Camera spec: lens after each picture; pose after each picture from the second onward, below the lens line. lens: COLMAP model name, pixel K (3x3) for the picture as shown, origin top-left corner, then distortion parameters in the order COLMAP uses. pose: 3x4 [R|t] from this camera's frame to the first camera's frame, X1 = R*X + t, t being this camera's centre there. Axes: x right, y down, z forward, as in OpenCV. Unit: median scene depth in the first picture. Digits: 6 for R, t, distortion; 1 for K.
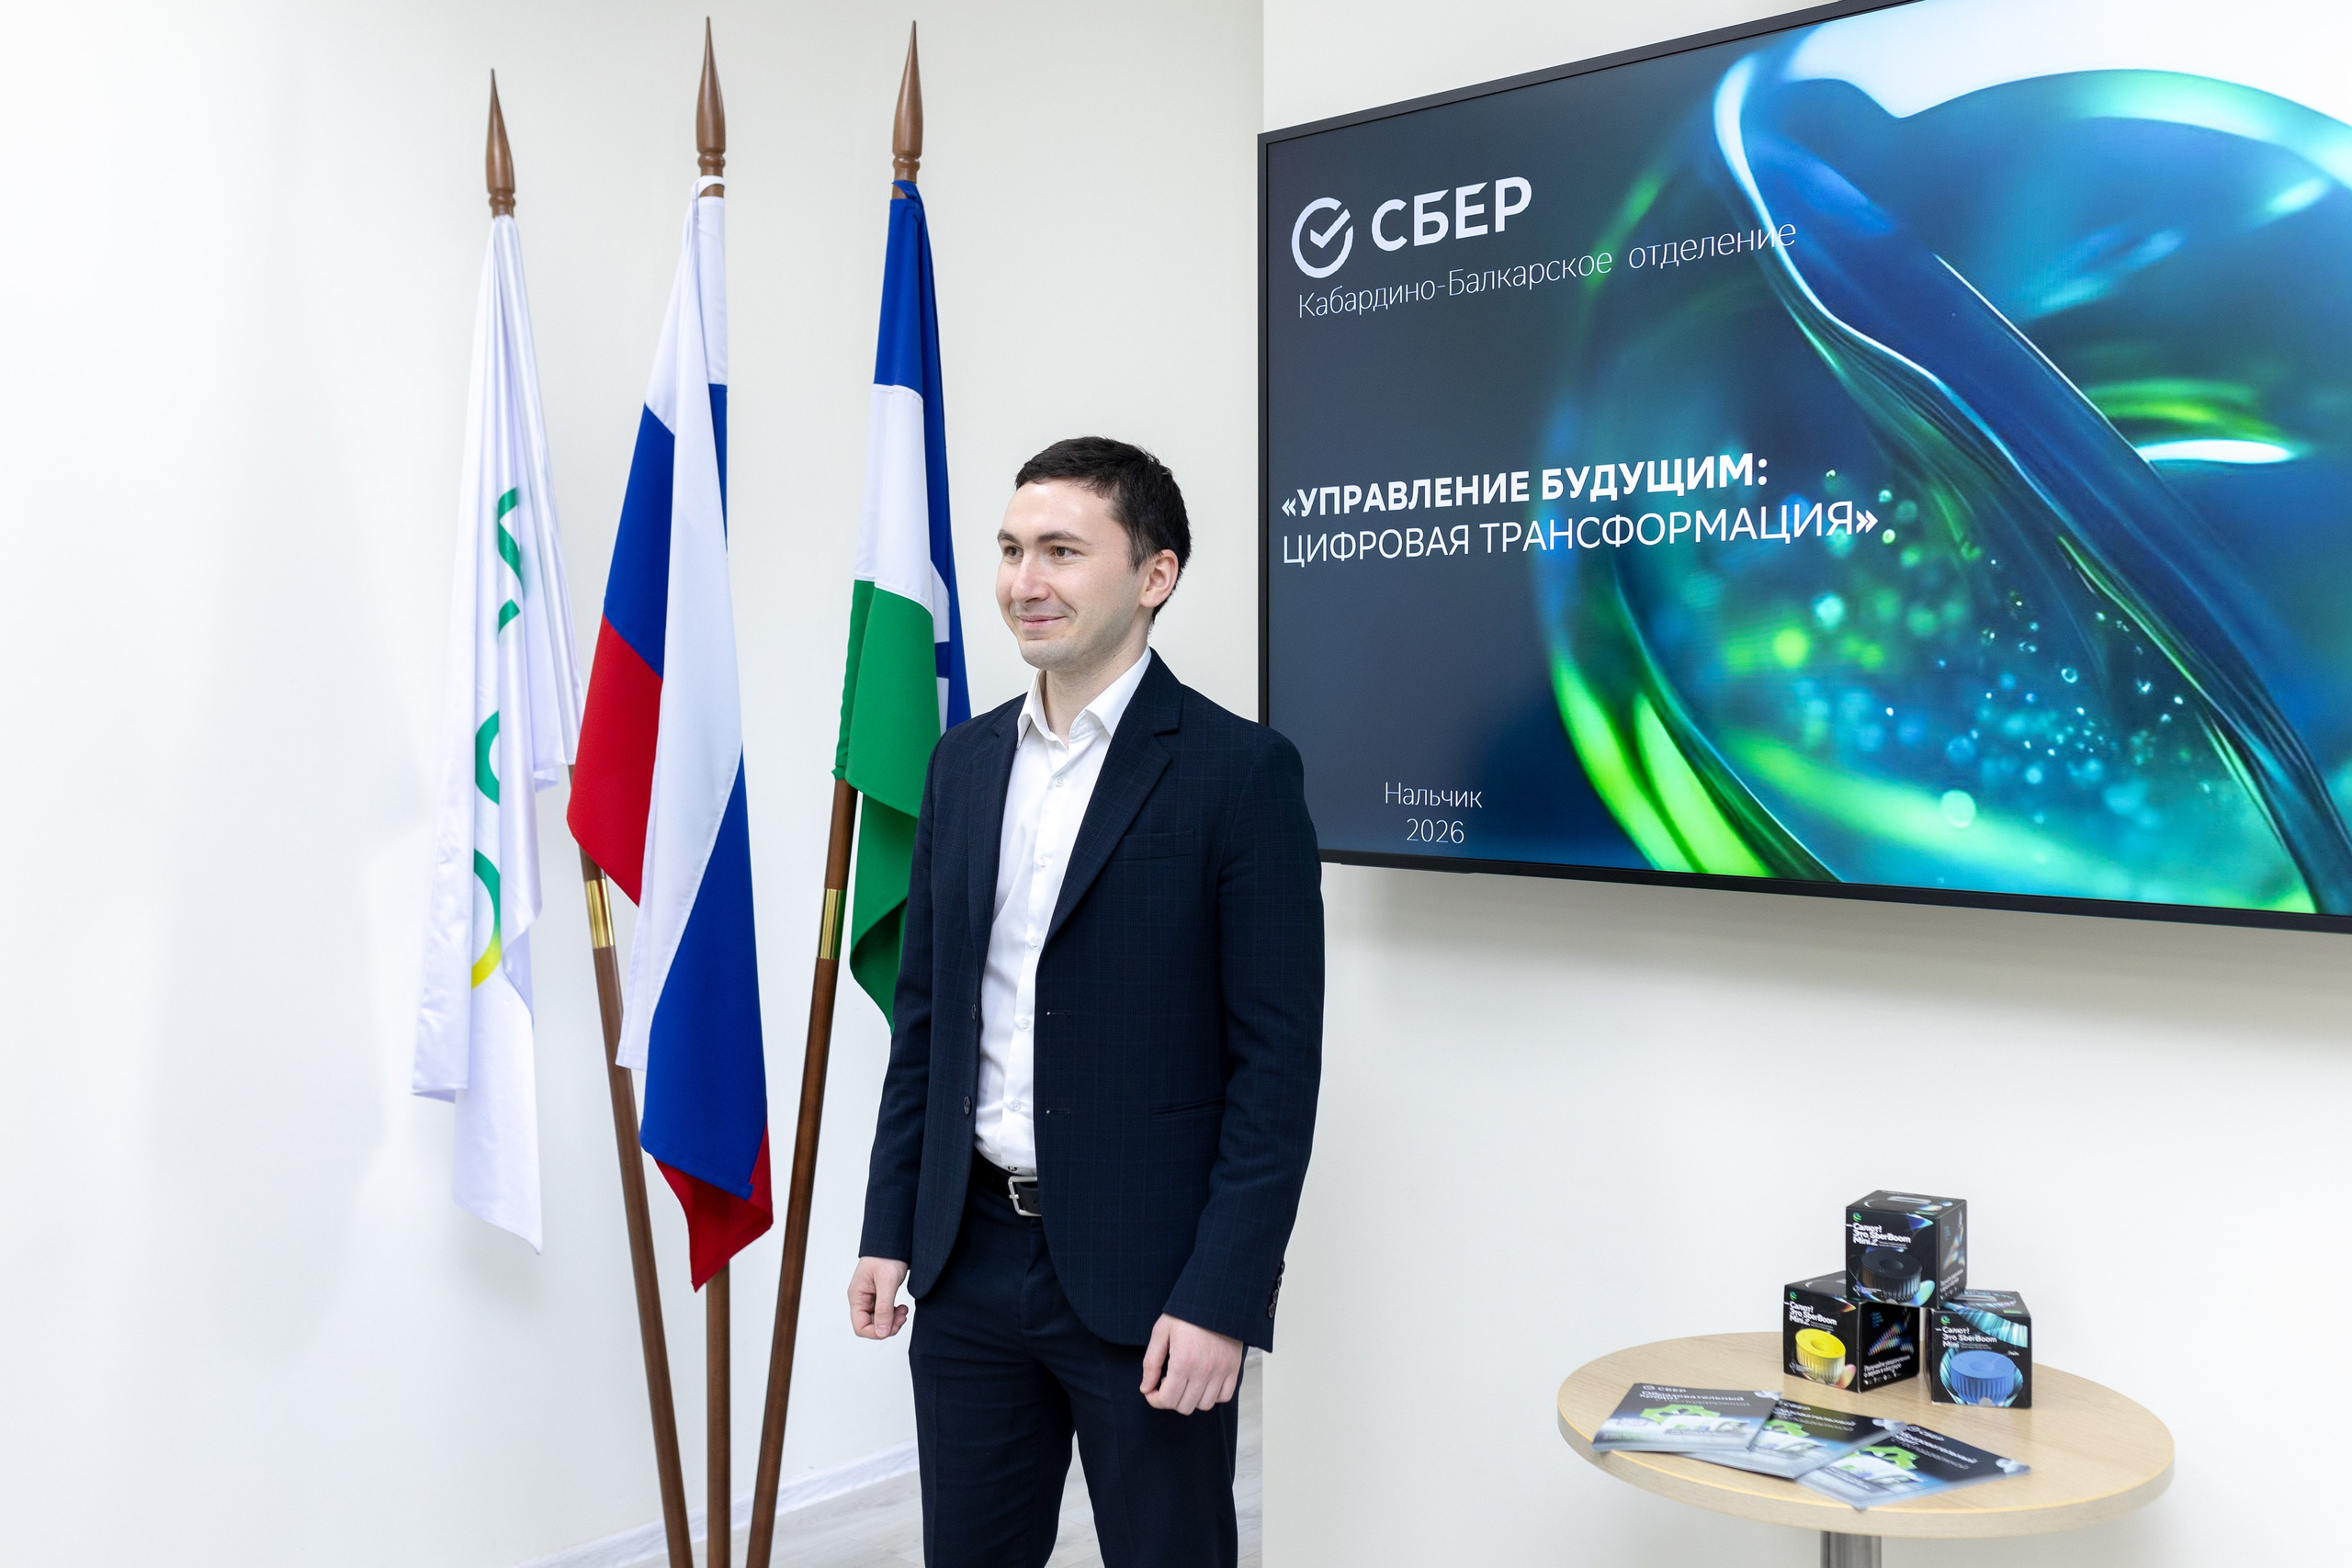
lens RADIAL K [[2286.7, 0, 1165.3], [0, 2286.7, 787.4], [0, 0, 1]] dist [0.000847, 0.000000]
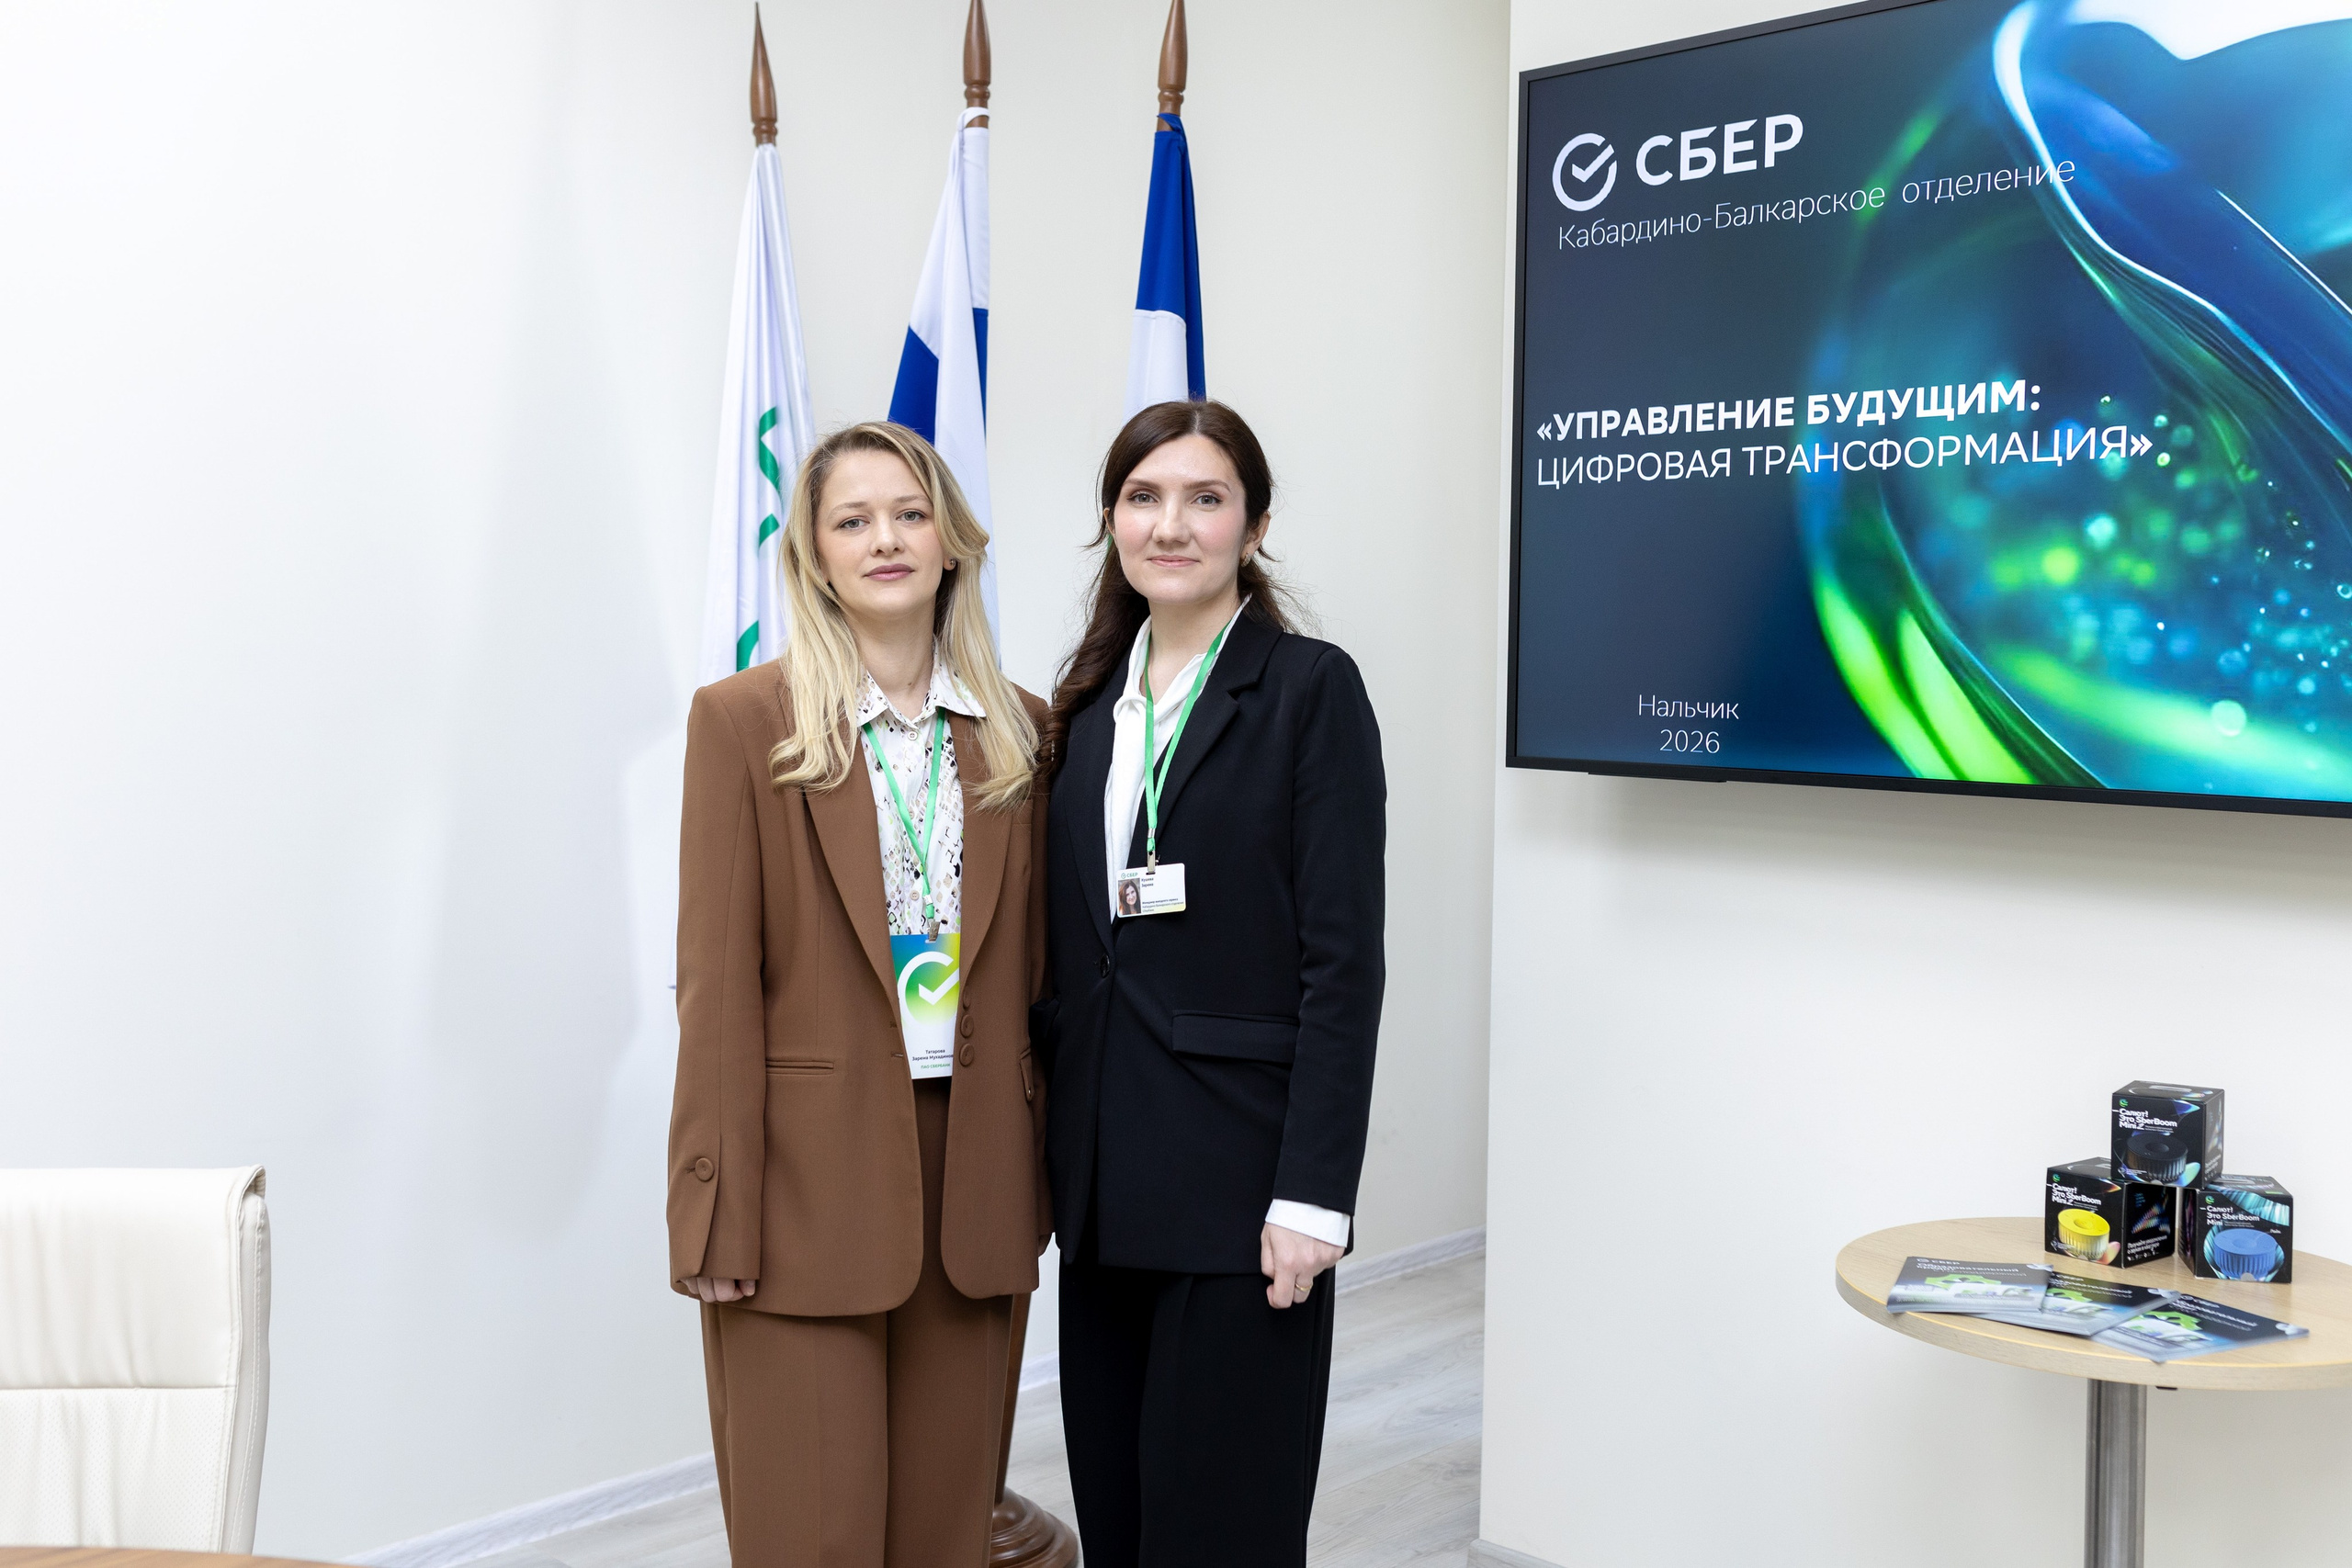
lens RADIAL K [[2286.7, 0, 1177.7], [0, 2286.7, 778.5], [0, 0, 1]] dist [0.000847, 0.000000]
pose [[0.999872, 0.013829, -0.008098, -0.113408], [-0.013697, 0.999775, 0.016173, 0.023542], [0.008319, -0.016060, 0.999836, -0.052428]]
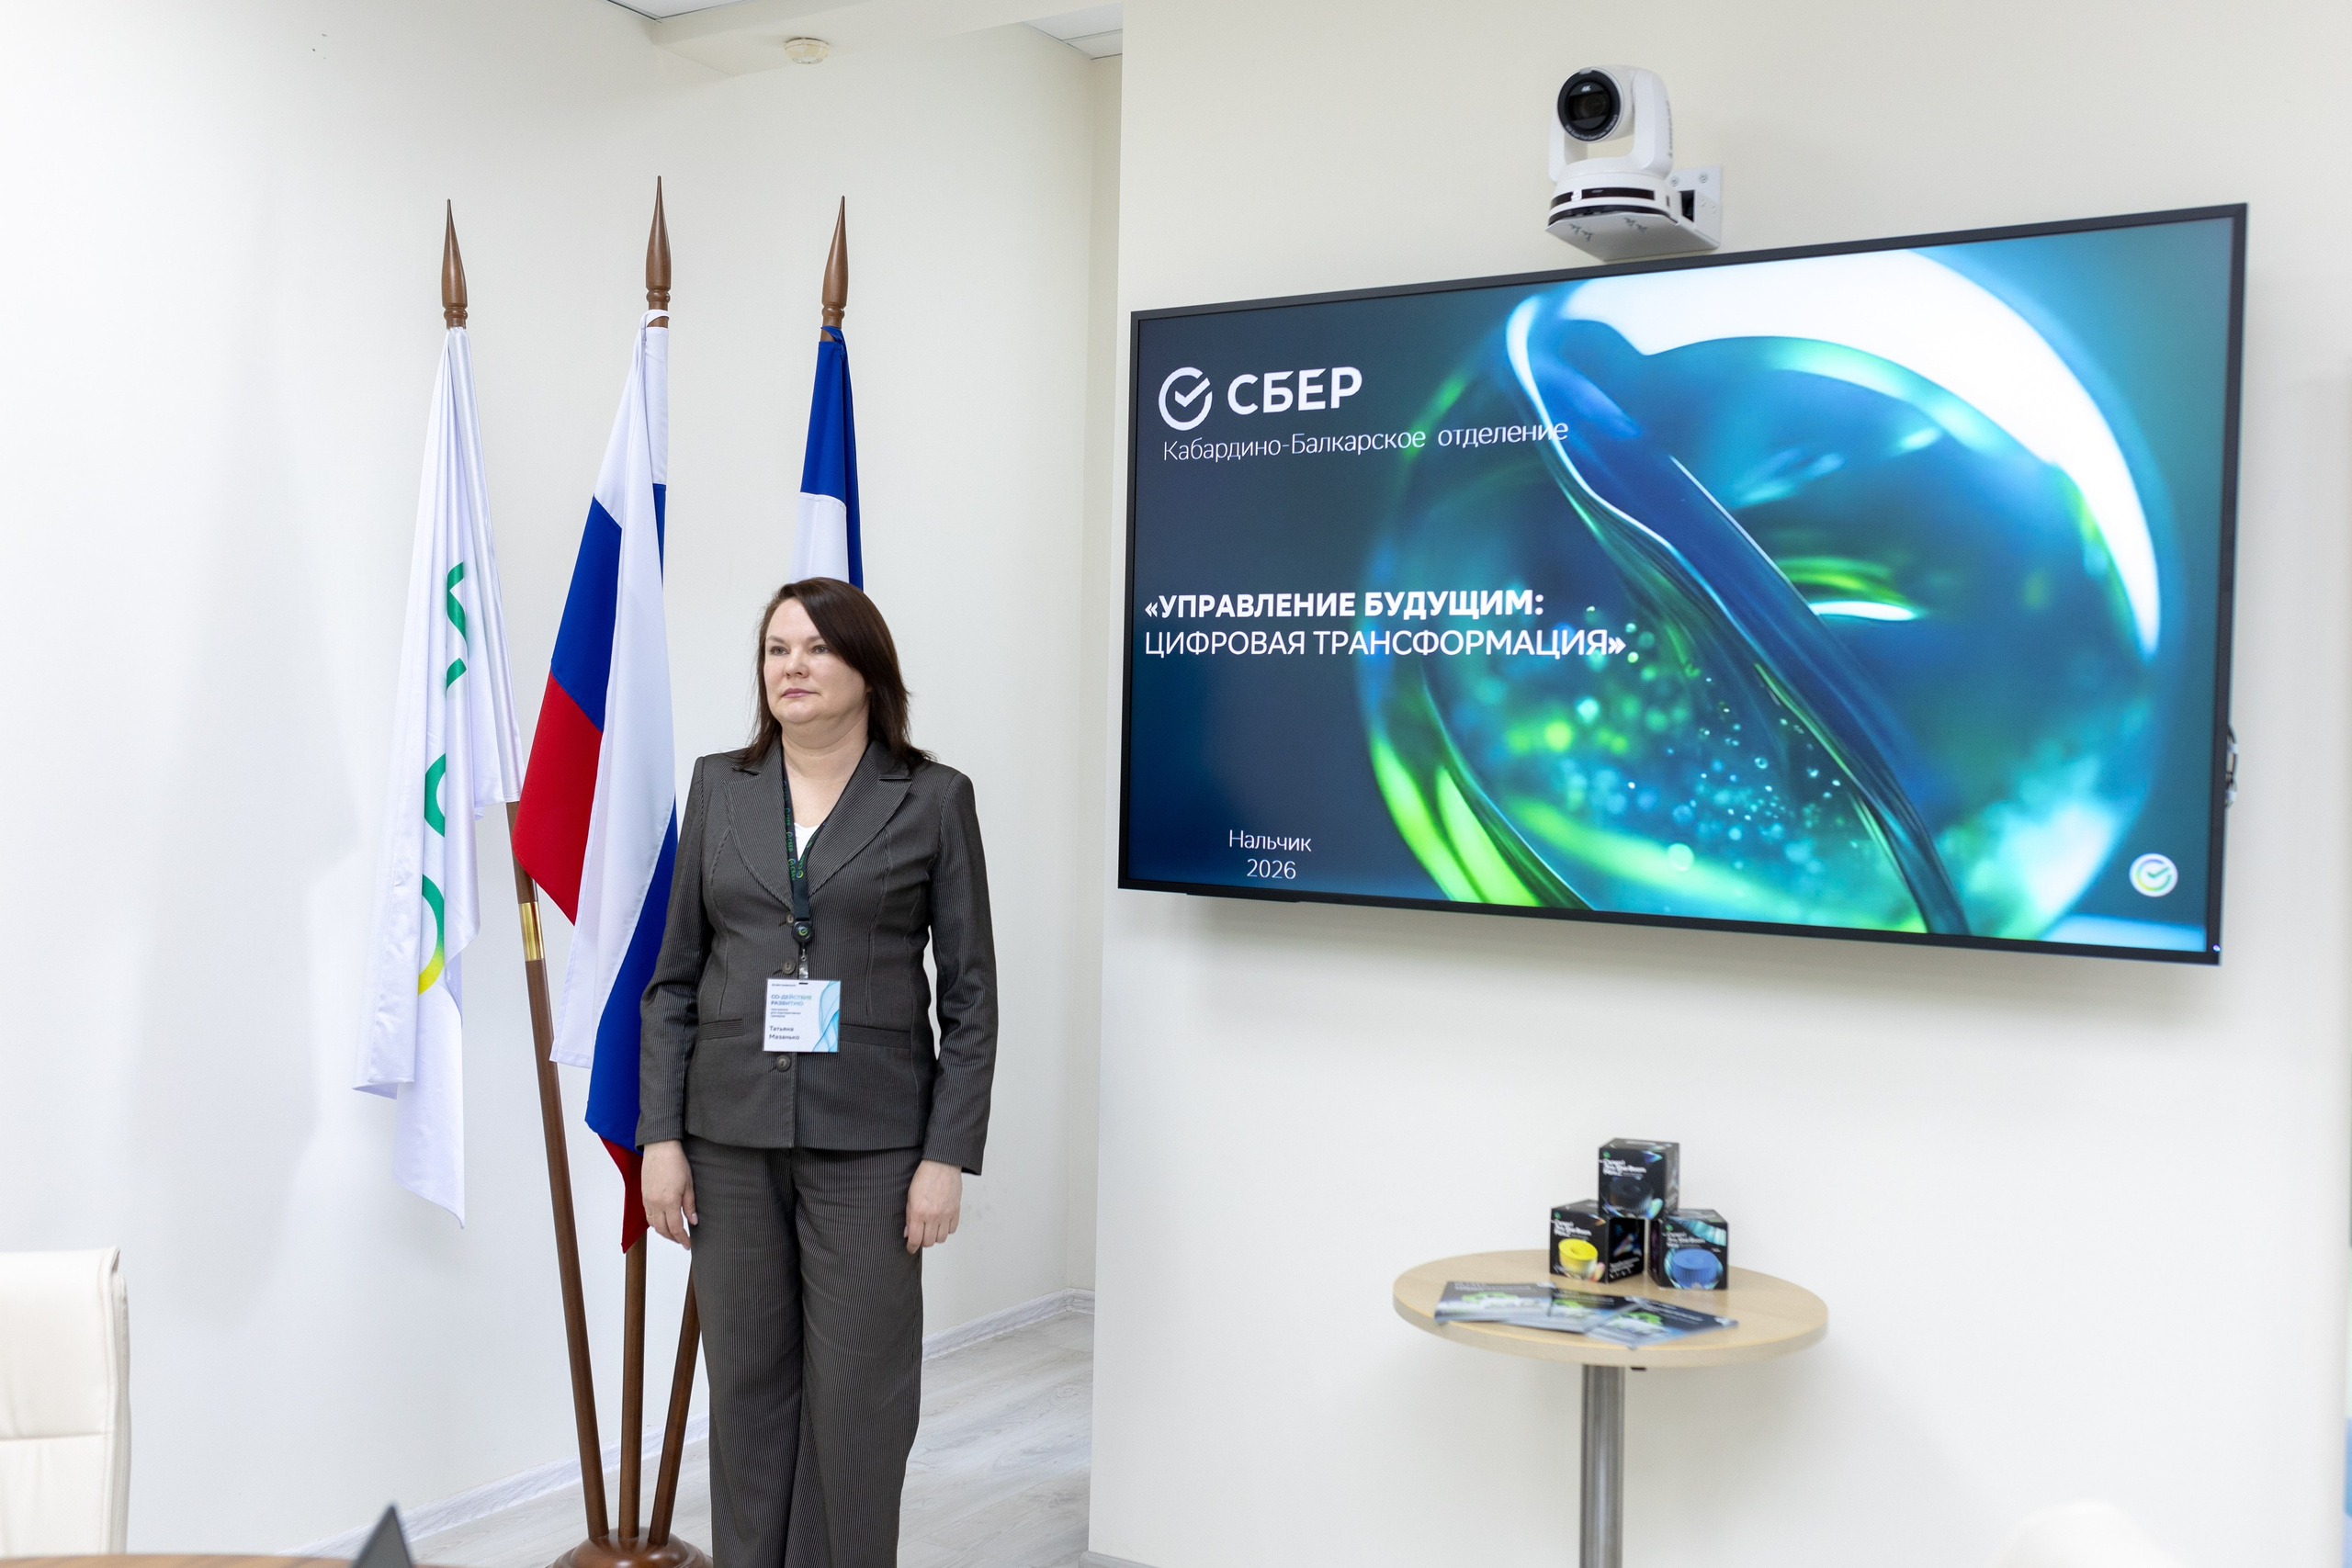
lens RADIAL K [[2286.7, 0, 1189.7], [0, 2286.7, 794.3], [0, 0, 1]] dist [0.000847, 0.000000]
pose [[0.979121, 0.020257, 0.202267, -0.195801], [-0.016948, 0.999693, -0.018076, 0.001285], [-0.202571, 0.014271, 0.979164, -0.255815]]
